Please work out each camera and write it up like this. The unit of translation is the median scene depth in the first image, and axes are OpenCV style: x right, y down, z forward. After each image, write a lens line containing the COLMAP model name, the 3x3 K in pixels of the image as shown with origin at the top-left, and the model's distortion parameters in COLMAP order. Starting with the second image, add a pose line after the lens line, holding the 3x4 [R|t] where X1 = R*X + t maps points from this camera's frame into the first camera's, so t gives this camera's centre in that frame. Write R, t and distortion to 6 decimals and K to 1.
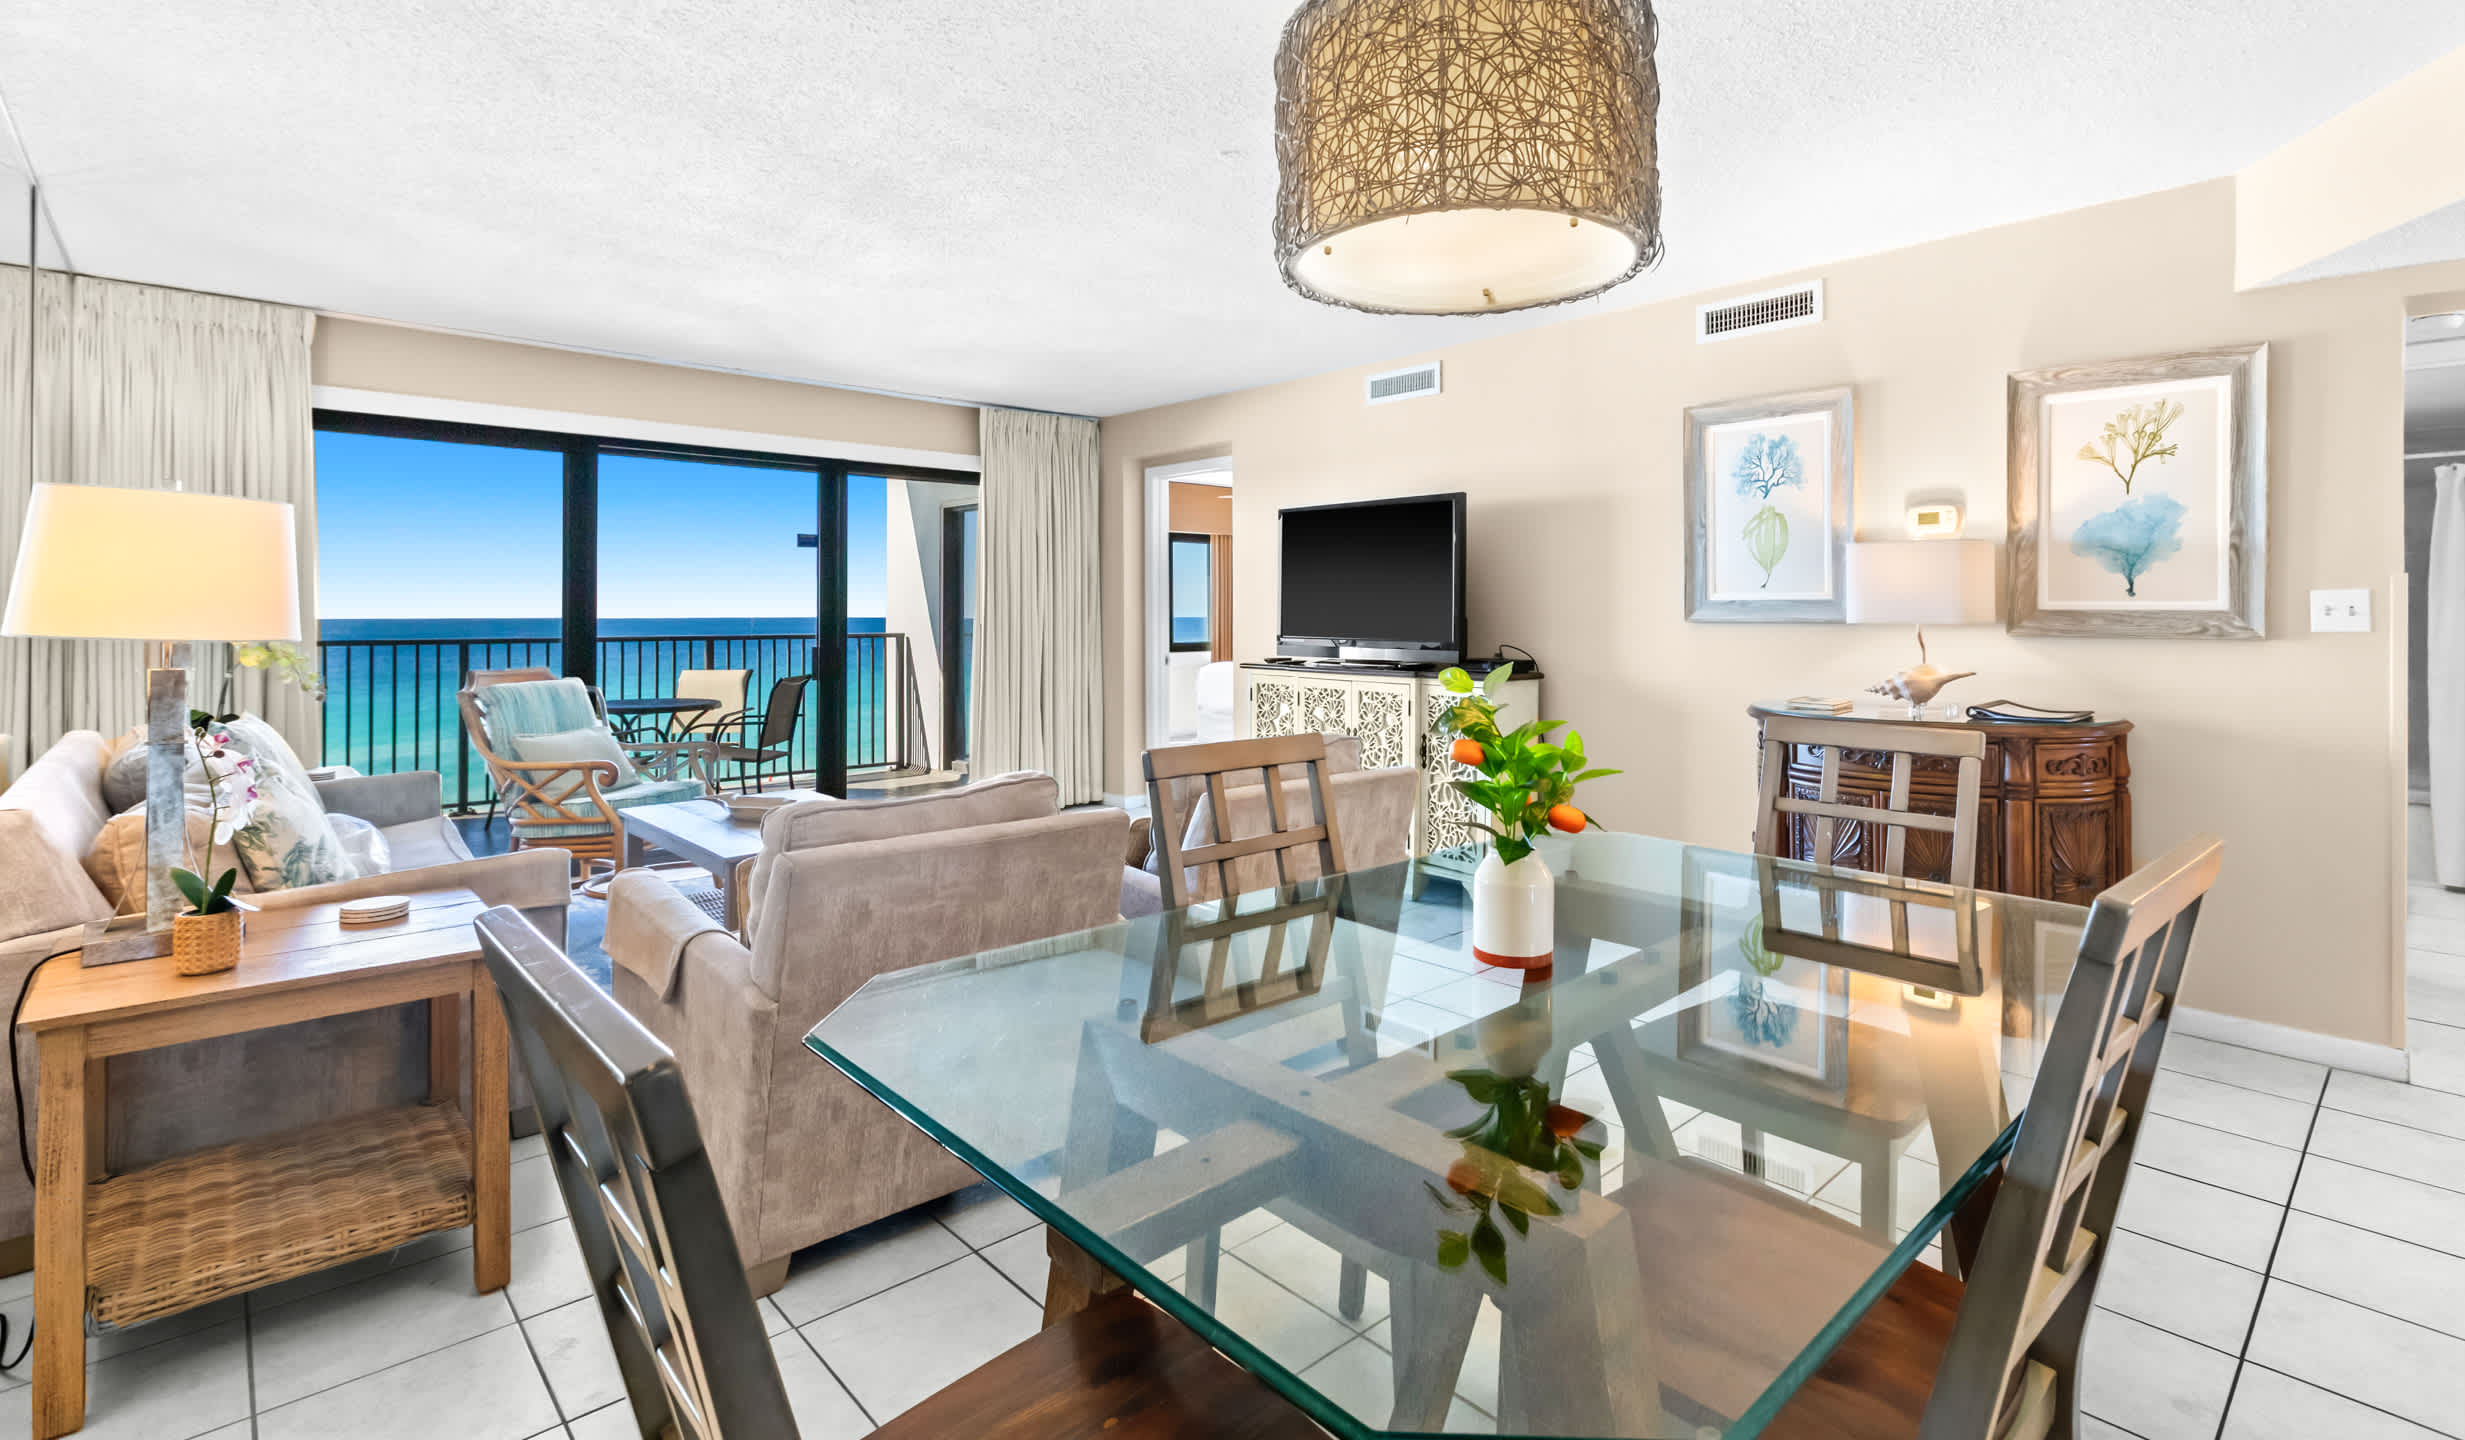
lens RADIAL K [[1133.8, 0, 1282.1], [0, 1133.8, 607.3], [0, 0, 1]] dist [-0.011195, 0.001909]
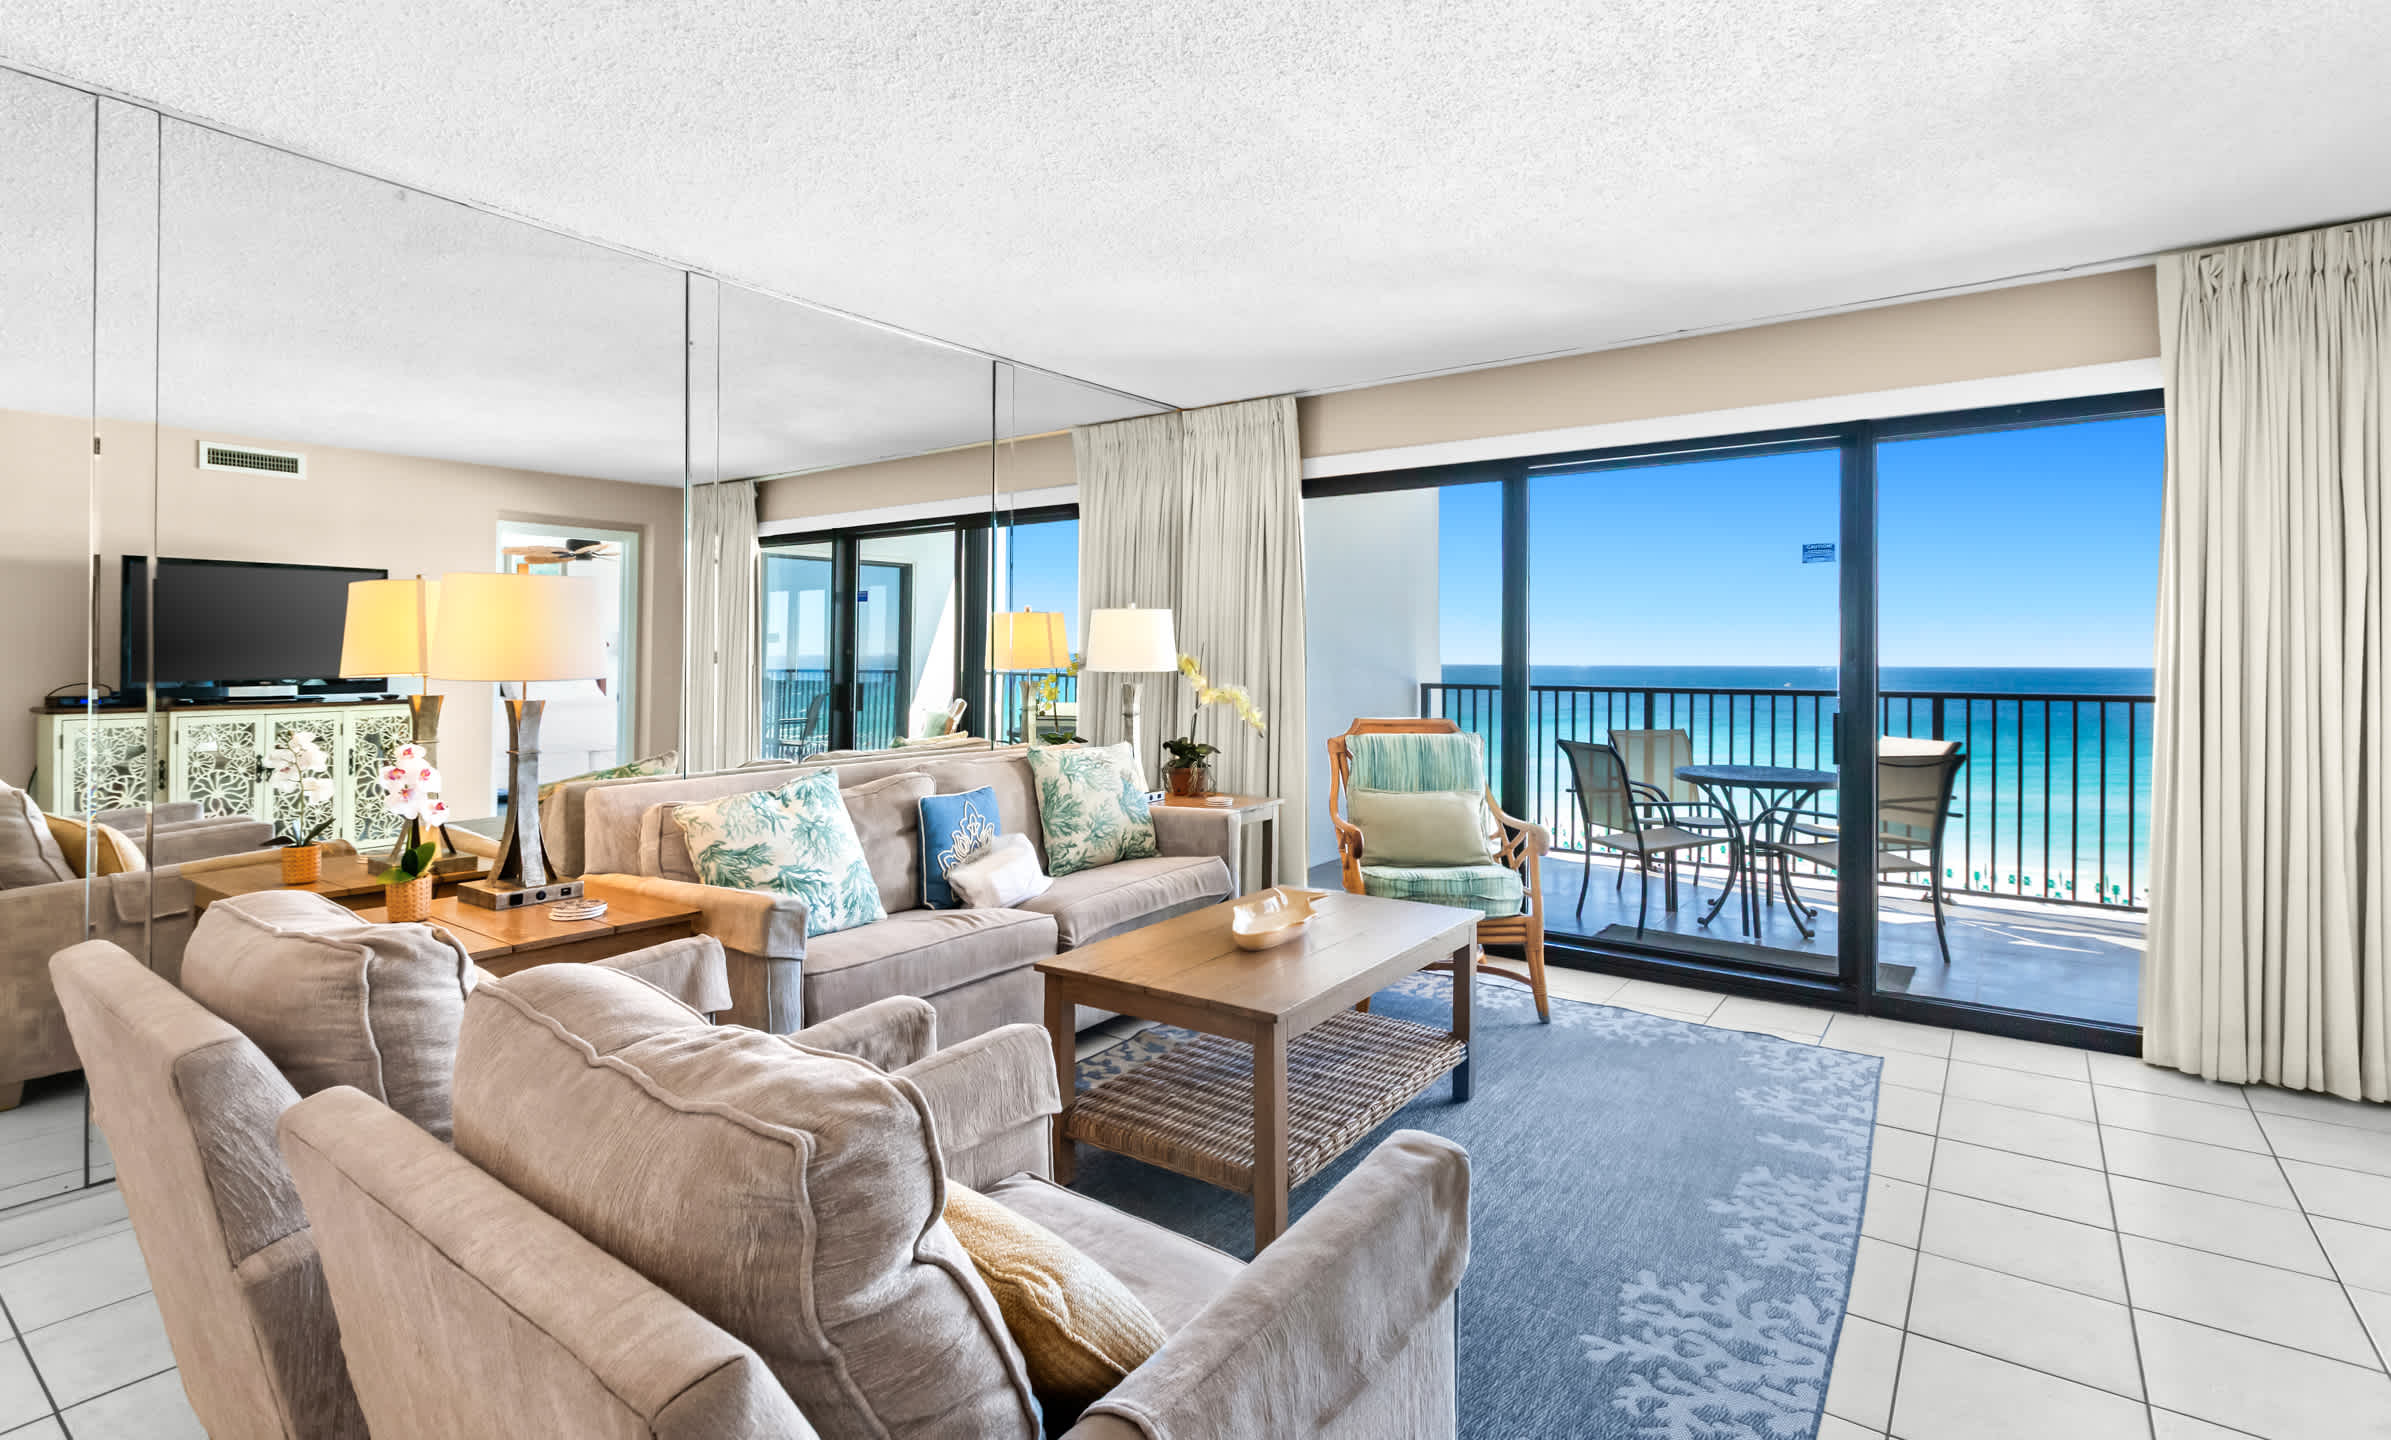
lens RADIAL K [[1101.6, 0, 1223.8], [0, 1101.6, 663.2], [0, 0, 1]] dist [0.000430, -0.004001]
pose [[0.189373, 0.001716, -0.981904, 0.174891], [0.001757, 0.999996, 0.002086, 0.004750], [0.981904, -0.002120, 0.189370, 0.595282]]
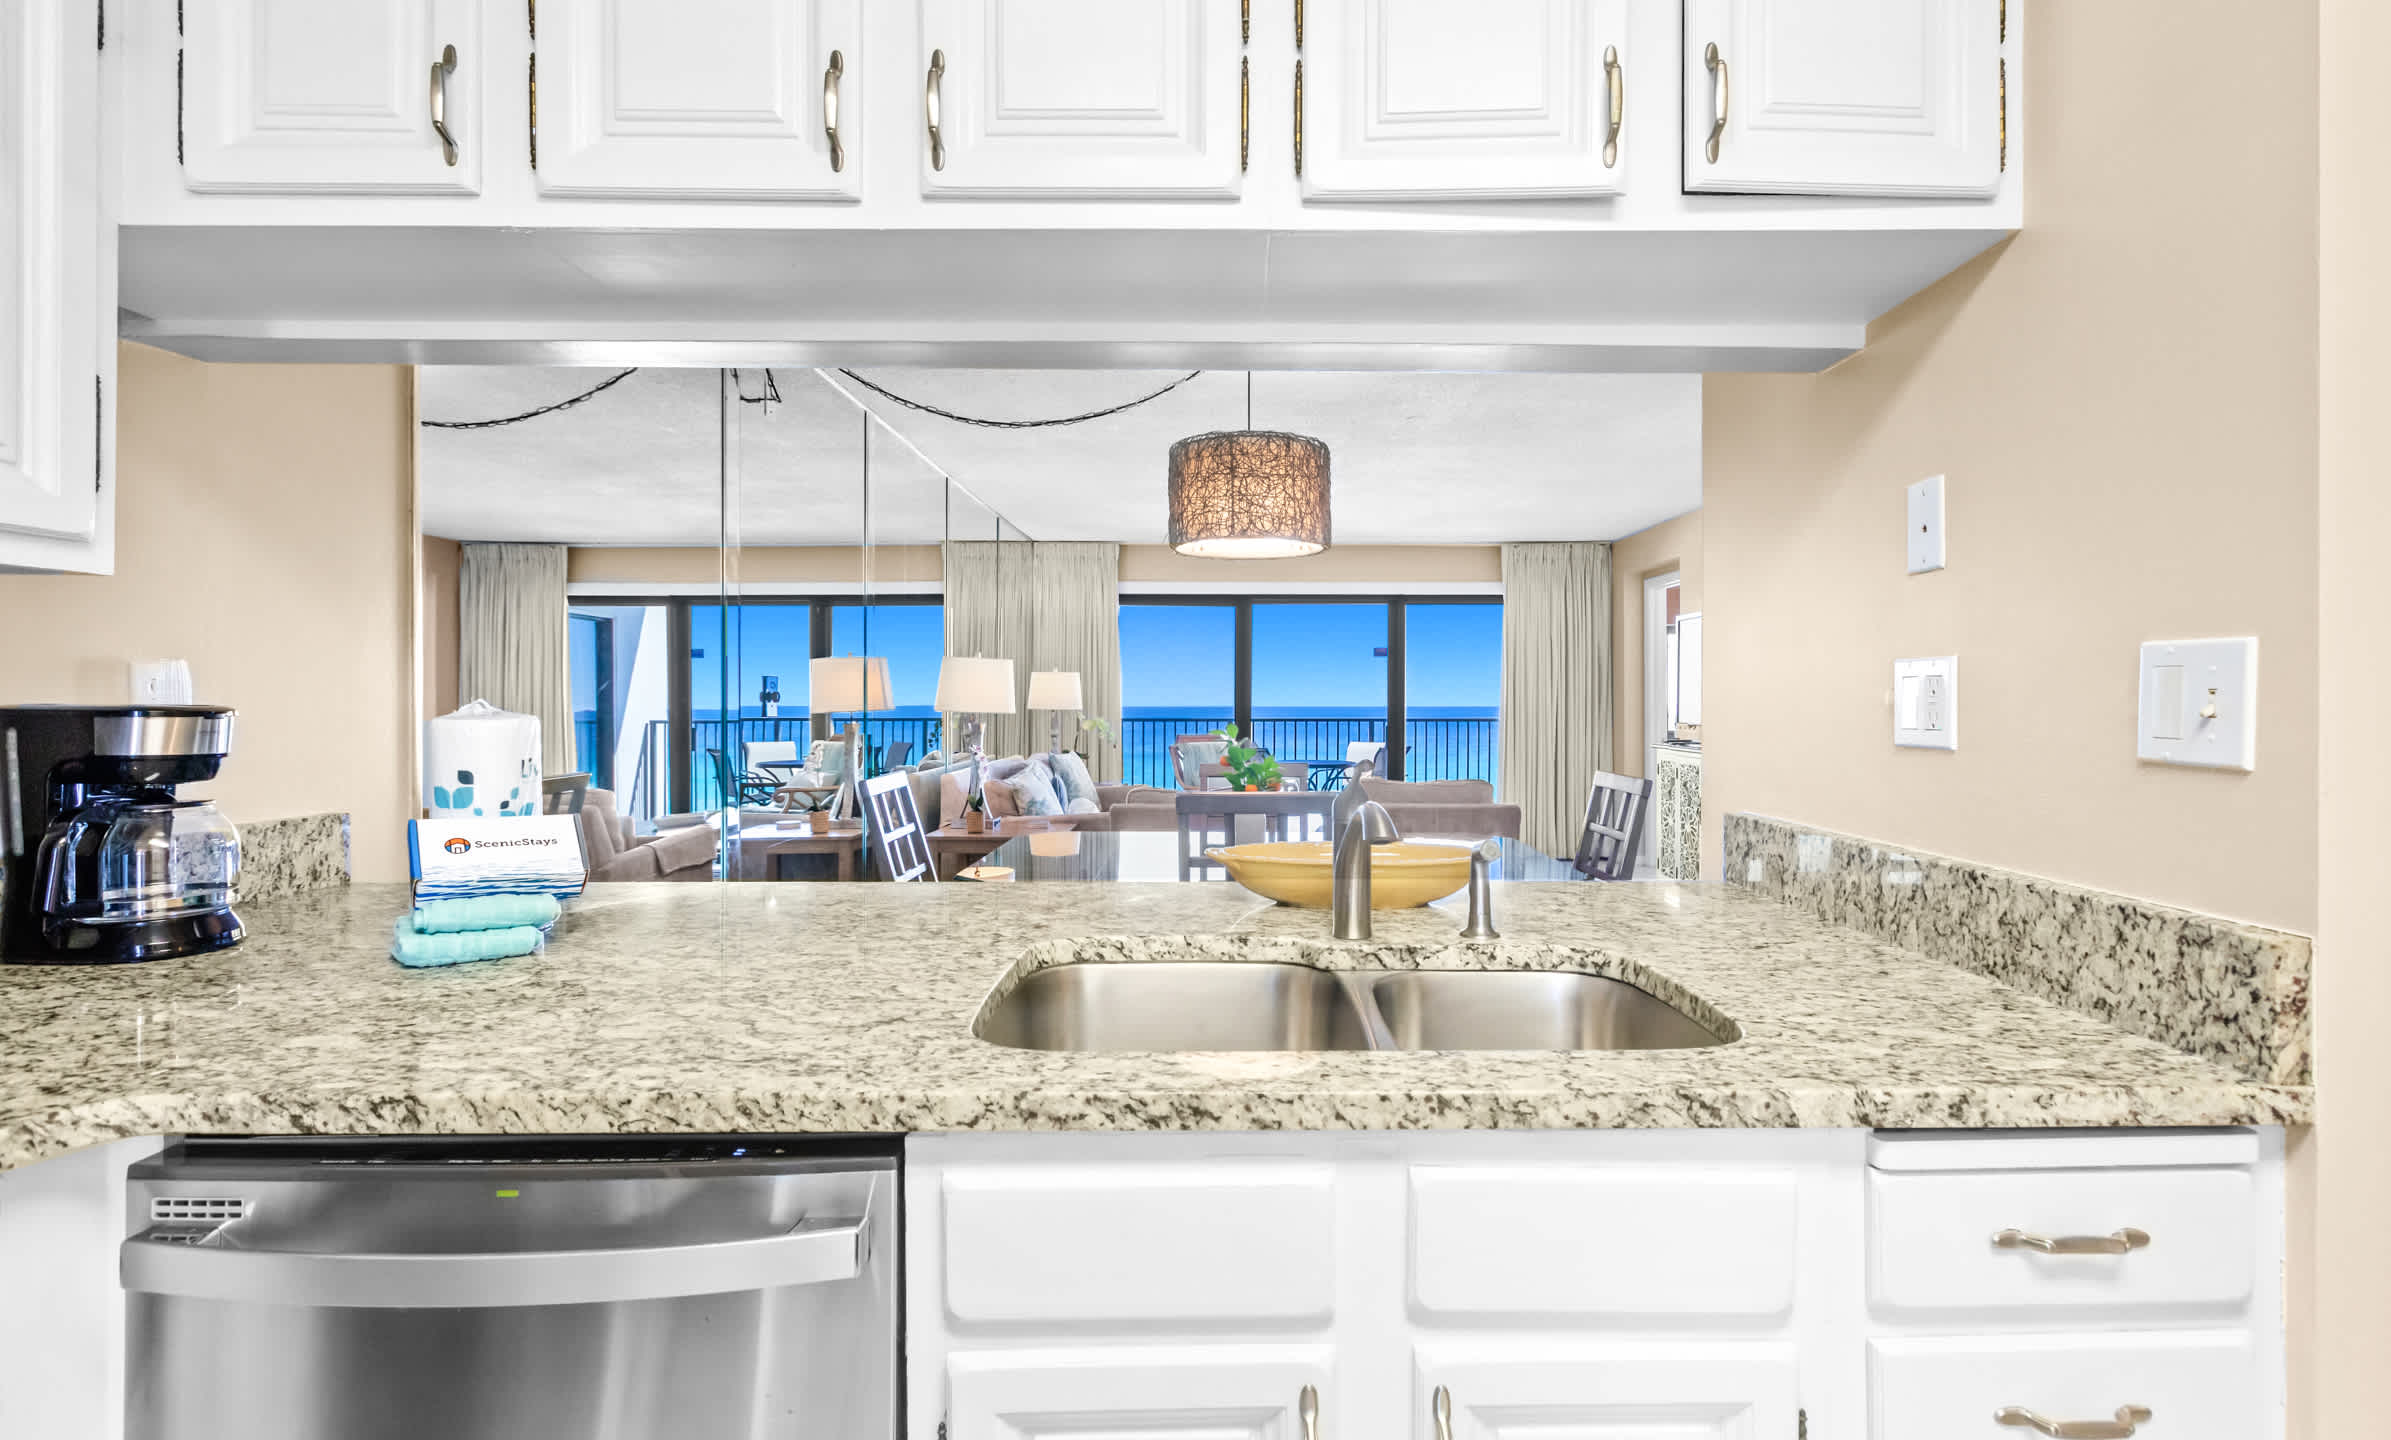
lens RADIAL K [[1074.0, 0, 1237.5], [0, 1074.0, 694.3], [0, 0, 1]] dist [0.003964, -0.001143]
pose [[0.729570, -0.005207, -0.683887, 0.447065], [0.002870, 0.999986, -0.004552, 0.001319], [0.683900, 0.001358, 0.729574, -0.159954]]
